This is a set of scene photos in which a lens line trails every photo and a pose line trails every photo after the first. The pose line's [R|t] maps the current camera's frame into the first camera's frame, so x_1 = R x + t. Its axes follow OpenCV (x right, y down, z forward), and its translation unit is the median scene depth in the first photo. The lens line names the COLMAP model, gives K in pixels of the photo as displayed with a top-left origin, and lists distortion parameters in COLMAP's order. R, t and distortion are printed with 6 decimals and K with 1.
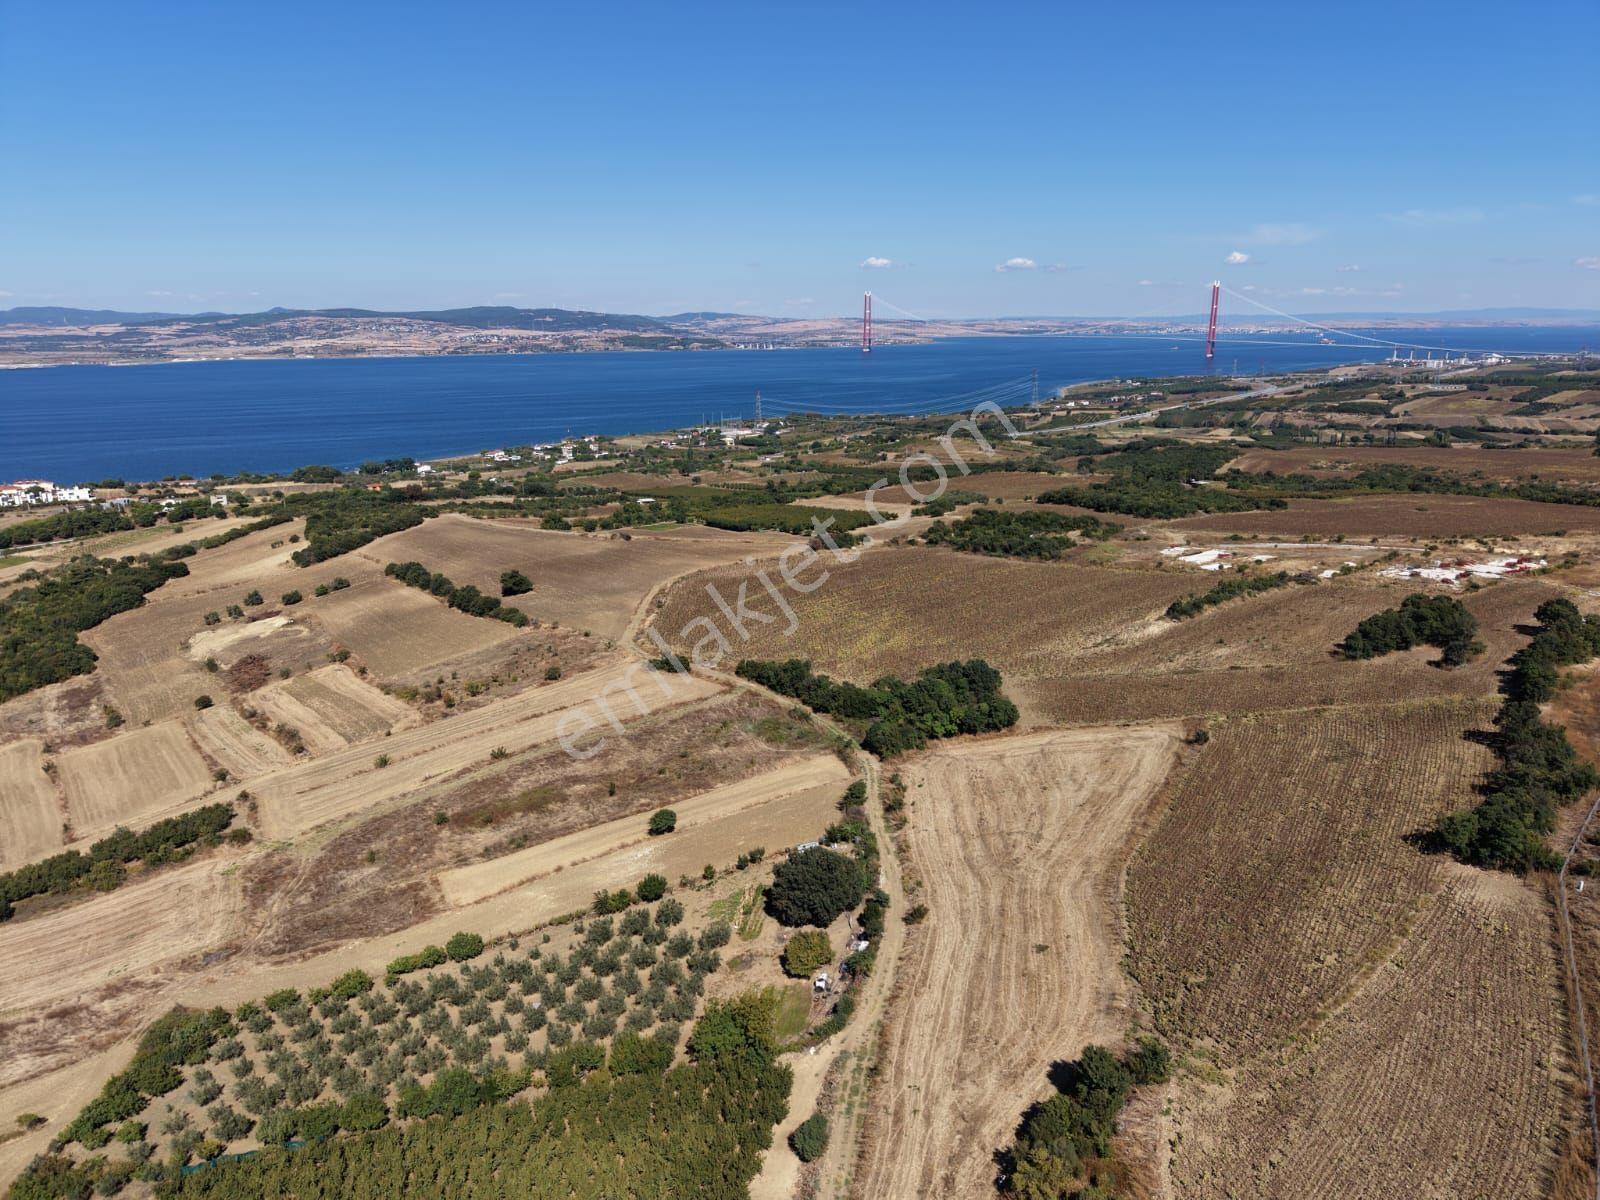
lens RADIAL K [[1071.2, 0, 798.2], [0, 1071.2, 600.0], [0, 0, 1]] dist [0.022784, -0.019799]
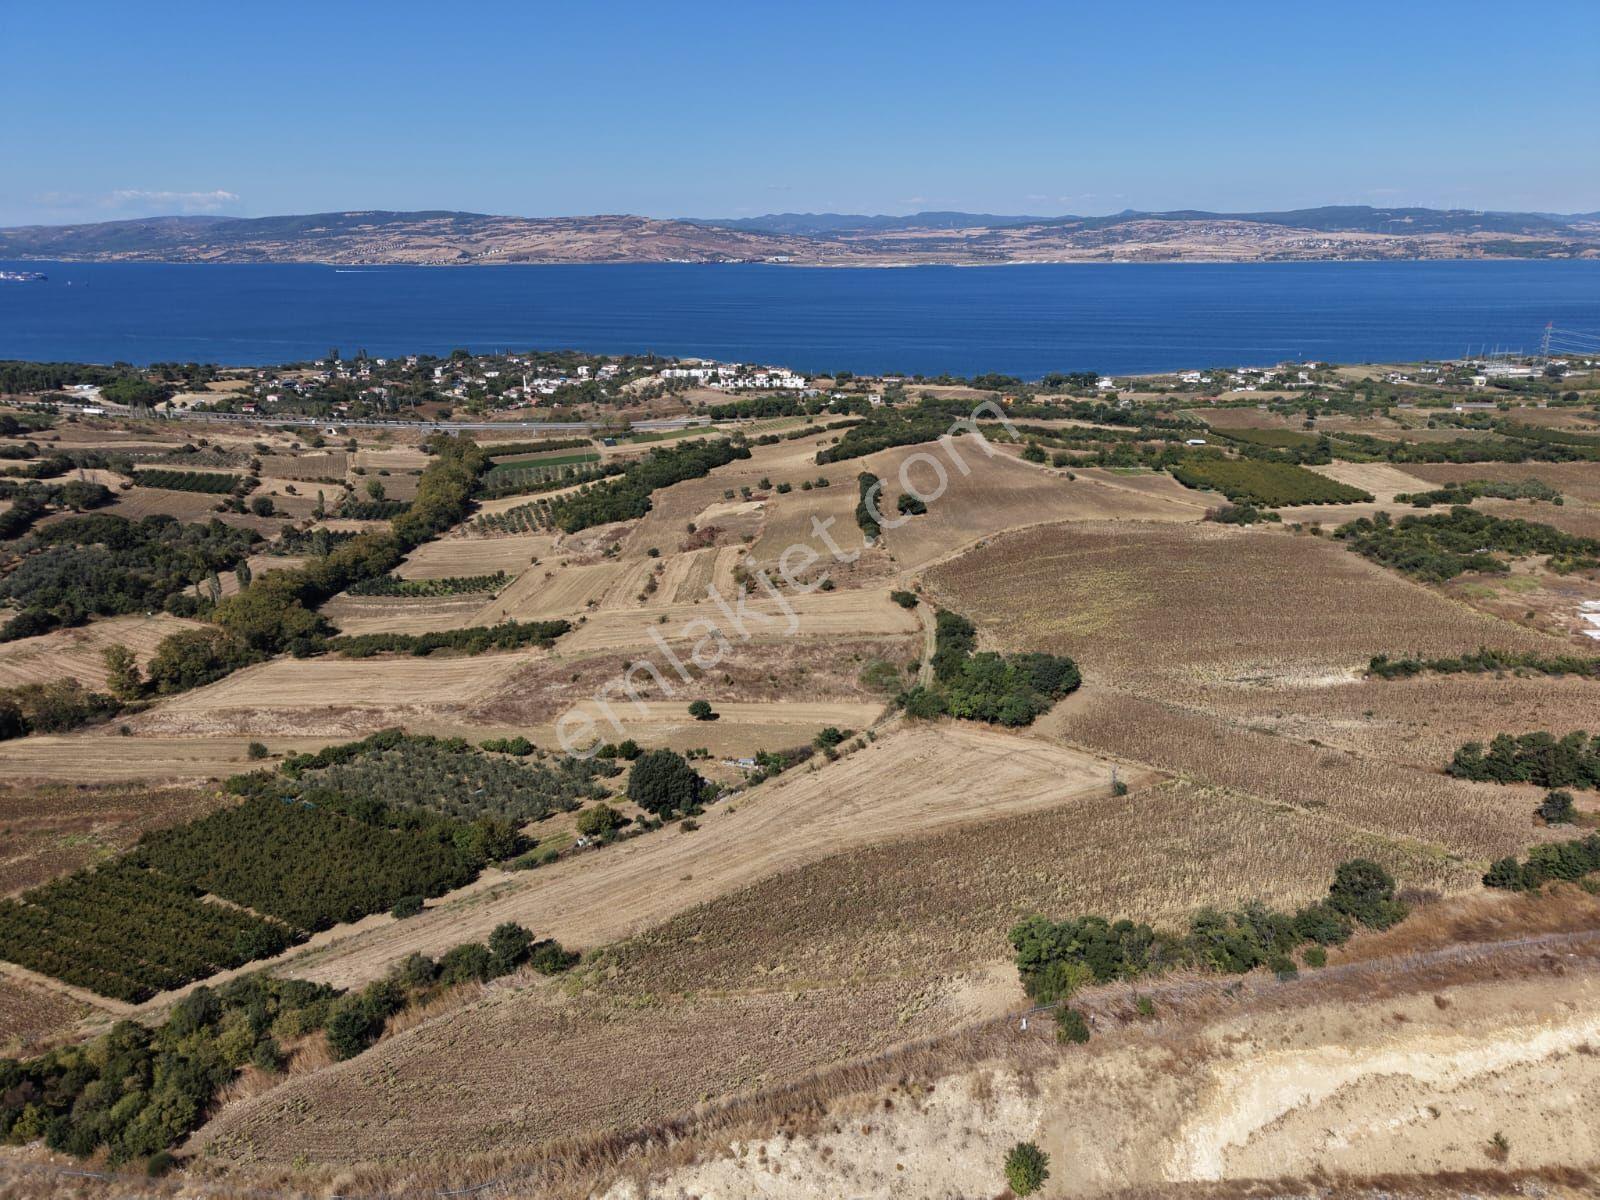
lens RADIAL K [[1071.2, 0, 798.2], [0, 1071.2, 600.0], [0, 0, 1]] dist [0.022784, -0.019799]
pose [[0.747641, 0.218752, -0.627041, 0.482805], [-0.164944, 0.975772, 0.143744, -0.077193], [0.643294, -0.004043, 0.765609, 0.094467]]
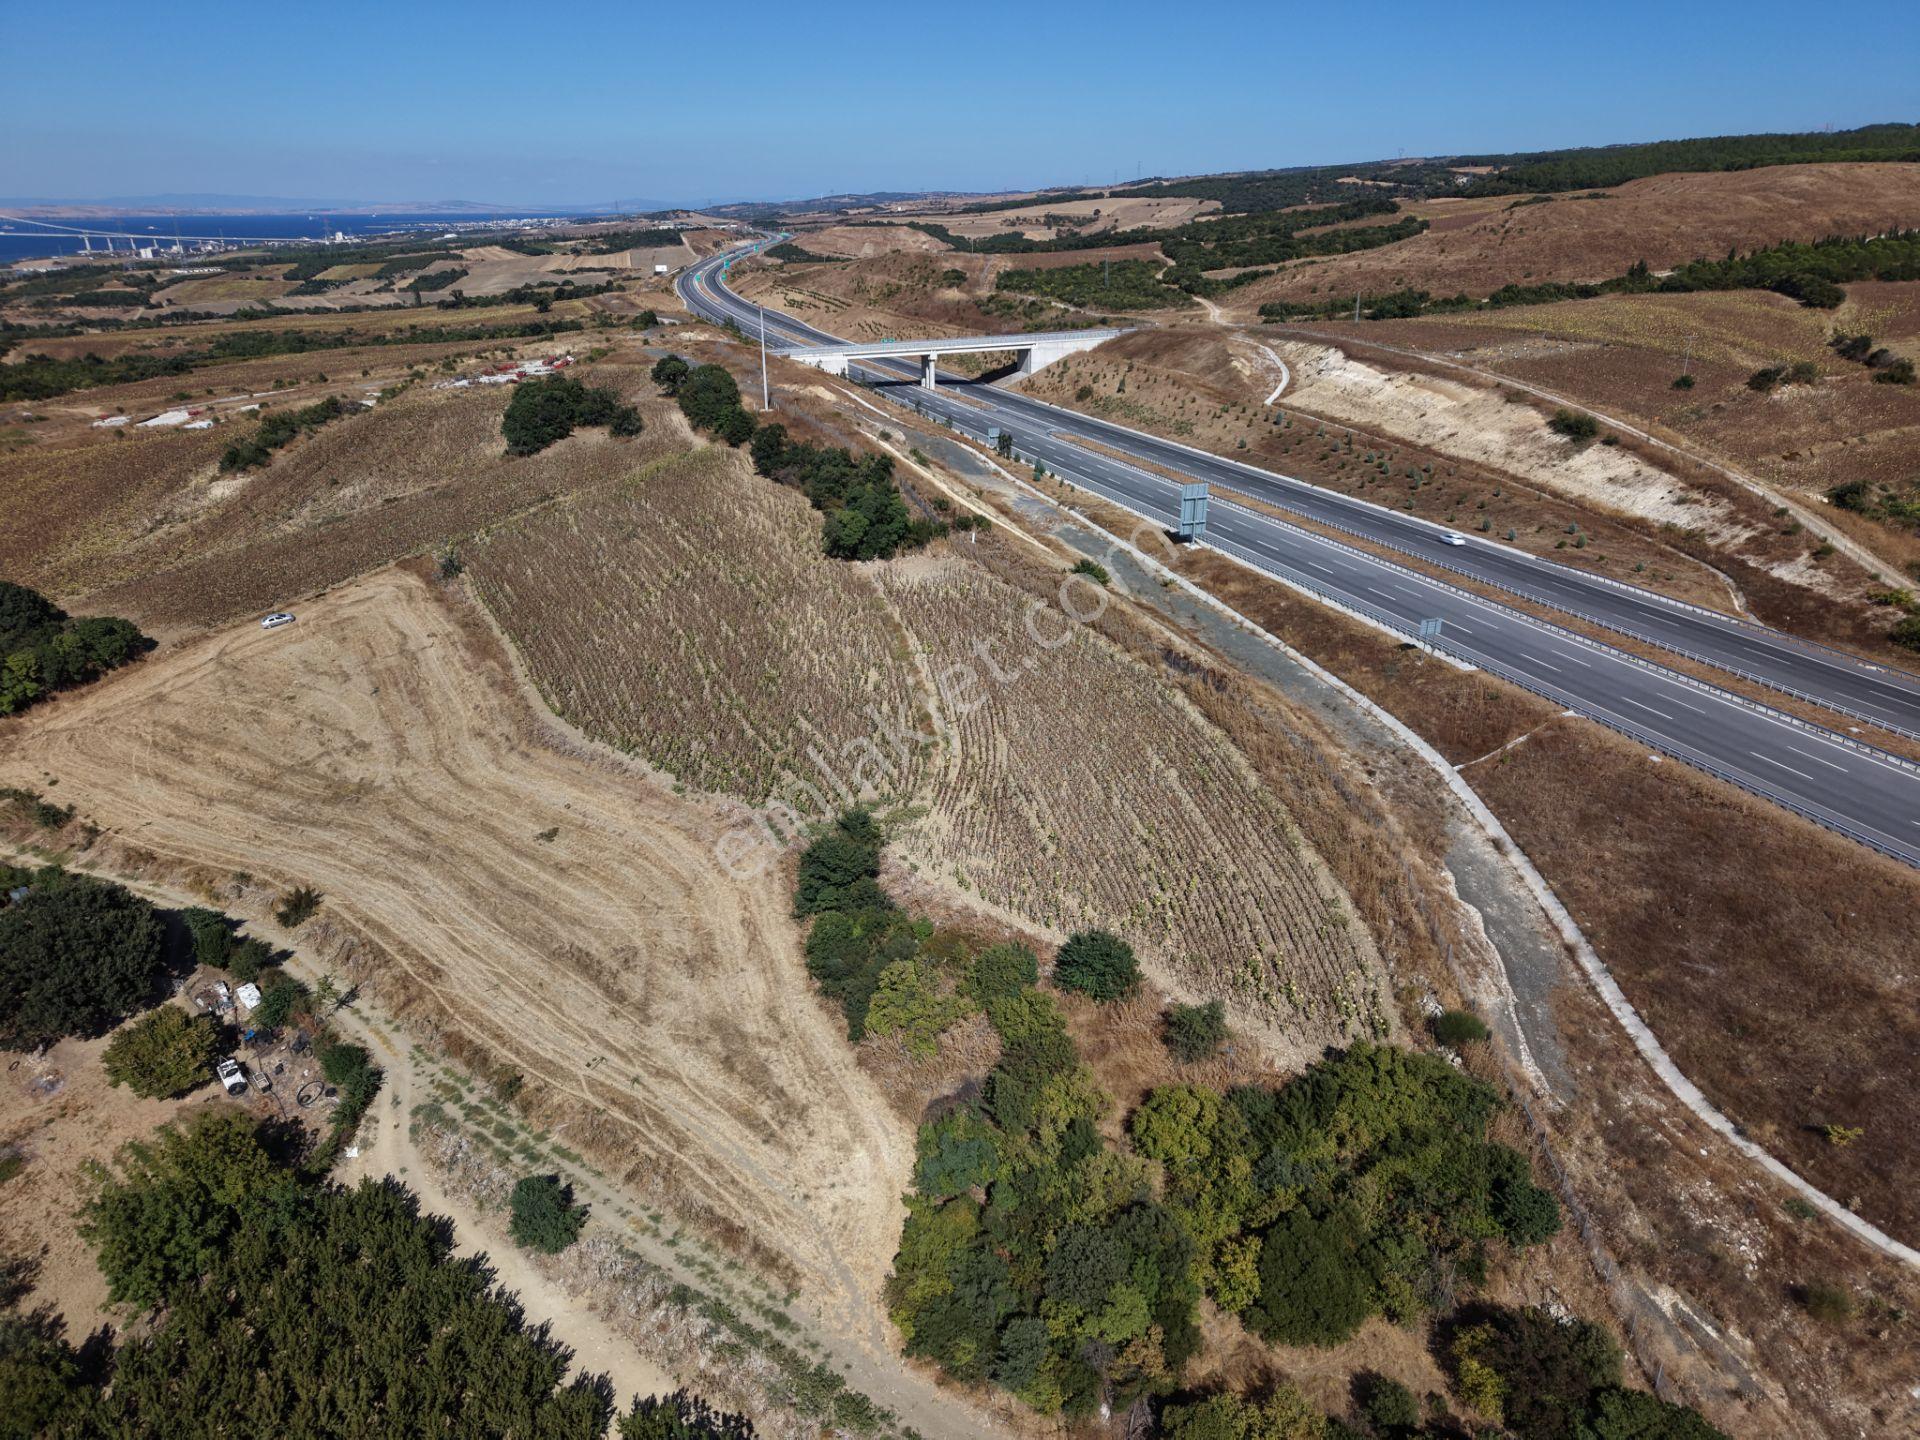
lens RADIAL K [[1280.8, 0, 958.5], [0, 1280.8, 727.7], [0, 0, 1]] dist [0.020452, -0.015794]
pose [[0.478976, -0.330365, 0.813290, -0.132728], [0.223649, 0.941832, 0.250865, 0.060356], [-0.848860, 0.061733, 0.525001, 0.185126]]
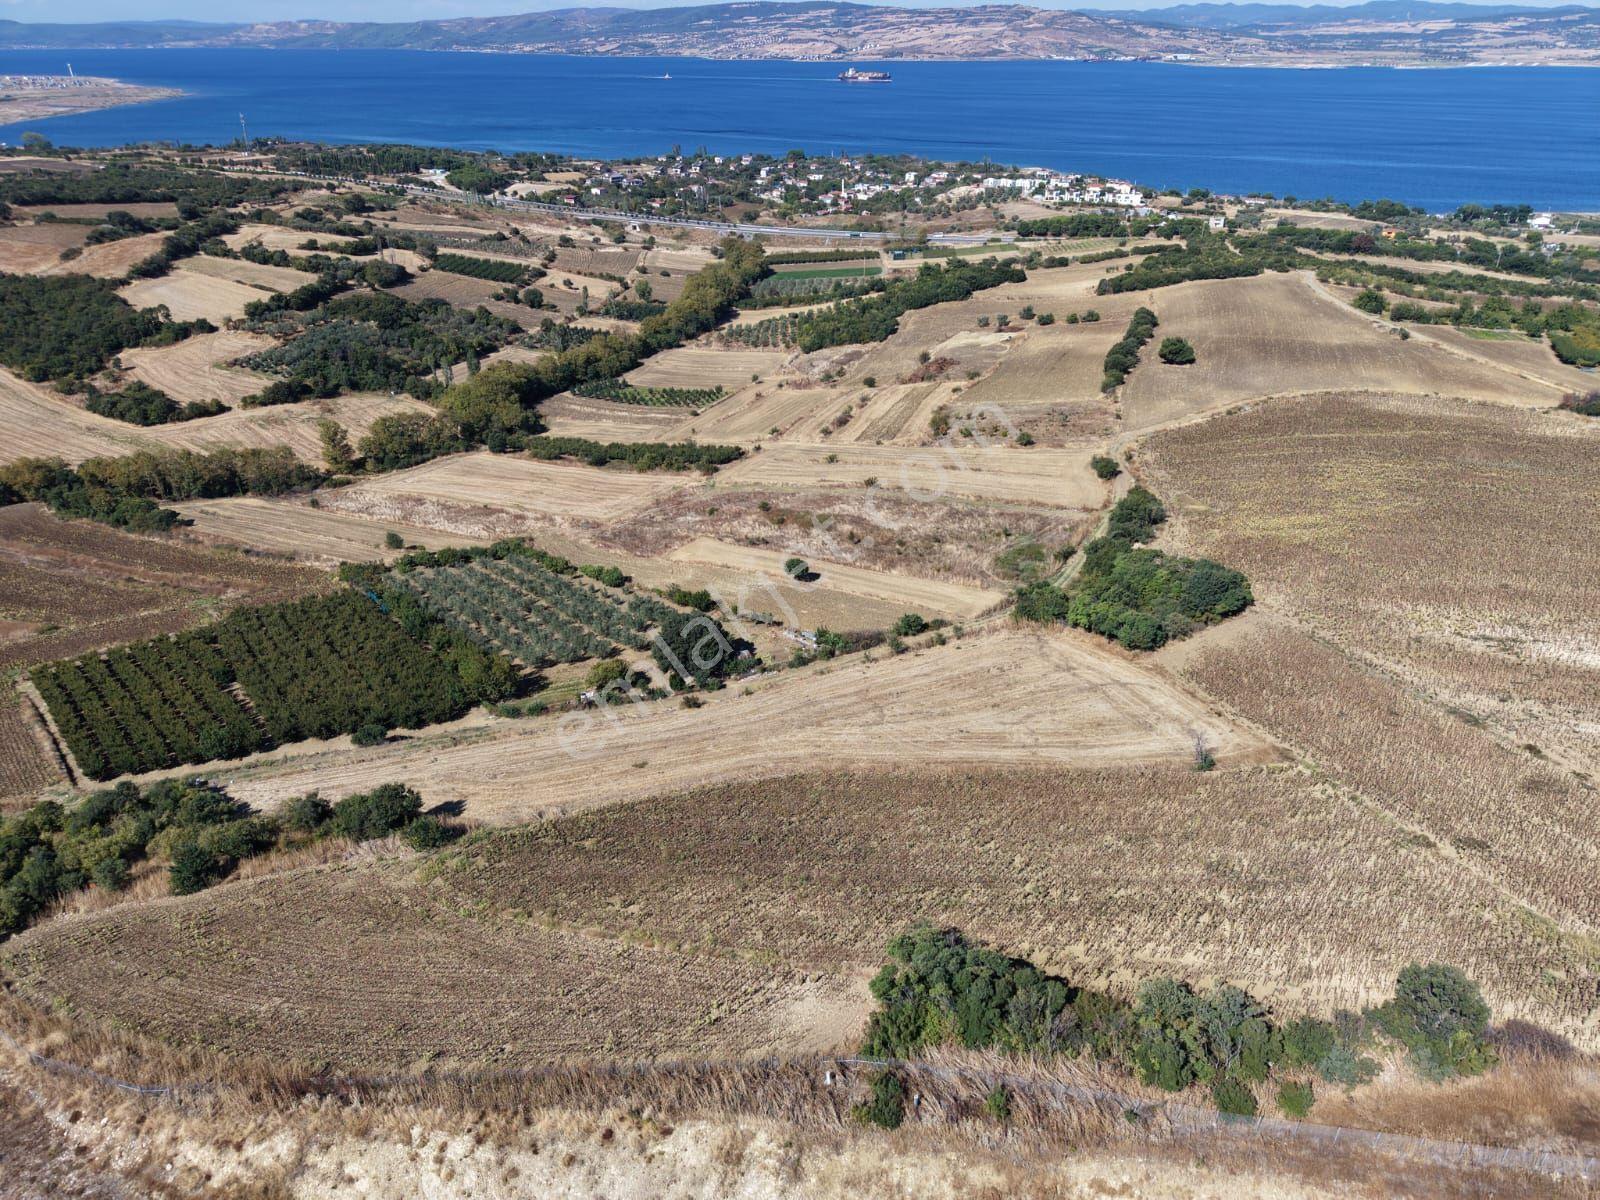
lens RADIAL K [[1067.3, 0, 798.7], [0, 1067.3, 606.4], [0, 0, 1]] dist [0.020452, -0.015794]
pose [[0.492210, 0.419834, -0.762541, 0.495521], [-0.218277, 0.907544, 0.358774, -0.101388], [0.842665, -0.010147, 0.538342, 0.289837]]
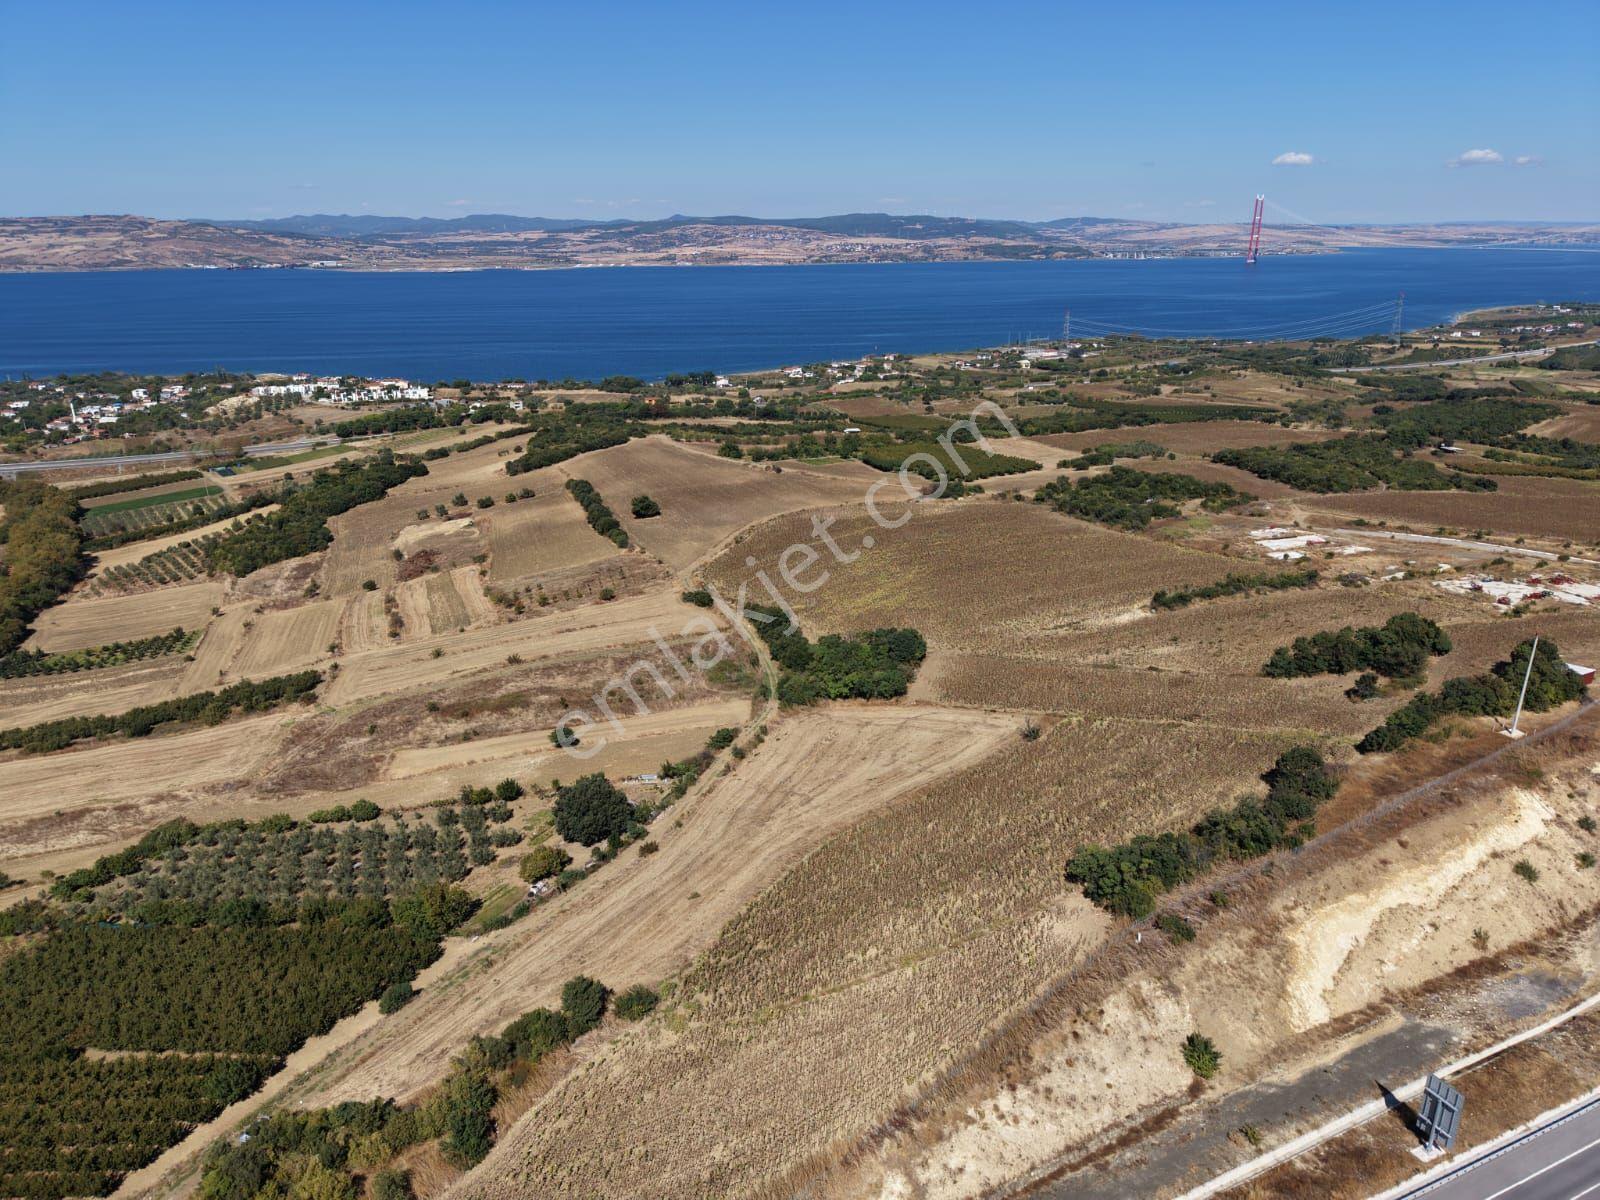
lens RADIAL K [[1071.2, 0, 798.2], [0, 1071.2, 600.0], [0, 0, 1]] dist [0.022784, -0.019799]
pose [[0.944135, 0.109785, -0.310737, 0.319104], [-0.084441, 0.991993, 0.093912, -0.049510], [0.318559, -0.062427, 0.945845, -0.006561]]
